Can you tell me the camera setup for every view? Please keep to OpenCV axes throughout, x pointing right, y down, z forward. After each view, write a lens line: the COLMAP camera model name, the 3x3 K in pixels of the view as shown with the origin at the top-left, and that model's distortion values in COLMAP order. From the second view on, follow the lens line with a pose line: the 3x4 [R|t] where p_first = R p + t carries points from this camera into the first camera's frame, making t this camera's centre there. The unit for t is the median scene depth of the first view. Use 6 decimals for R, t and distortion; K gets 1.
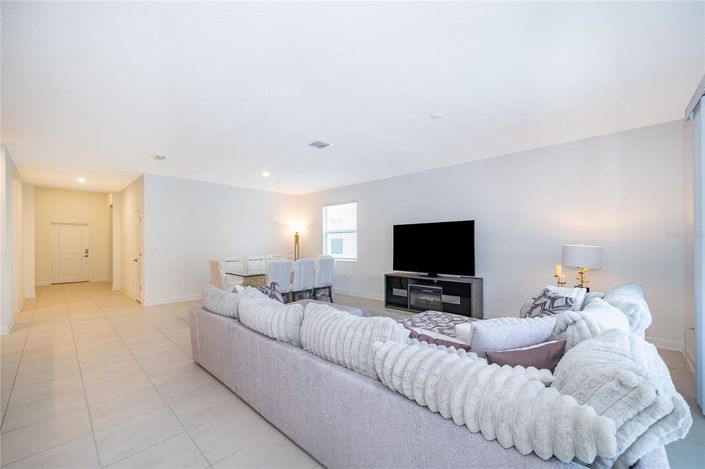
lens RADIAL K [[282.7, 0, 352.5], [0, 282.7, 234.5], [0, 0, 1]] dist [0.000046, 0.000023]
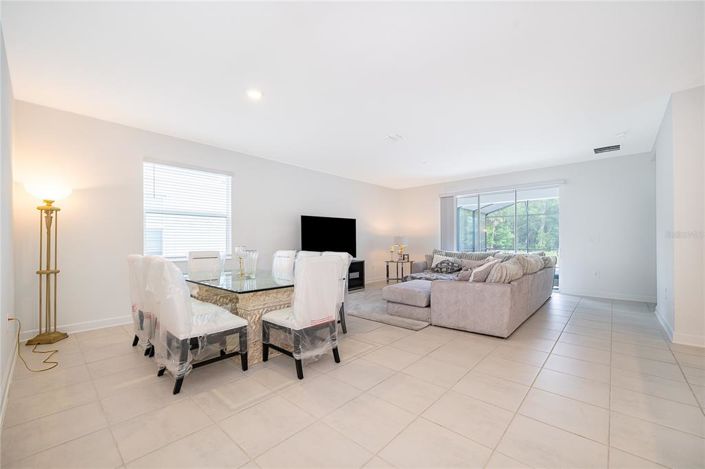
lens RADIAL K [[282.7, 0, 352.5], [0, 282.7, 234.5], [0, 0, 1]] dist [0.000046, 0.000023]
pose [[-0.015335, 0.030525, 0.999416, -0.704897], [-0.019800, 0.999329, -0.030826, 0.051364], [-0.999686, -0.020261, -0.014721, 0.694129]]
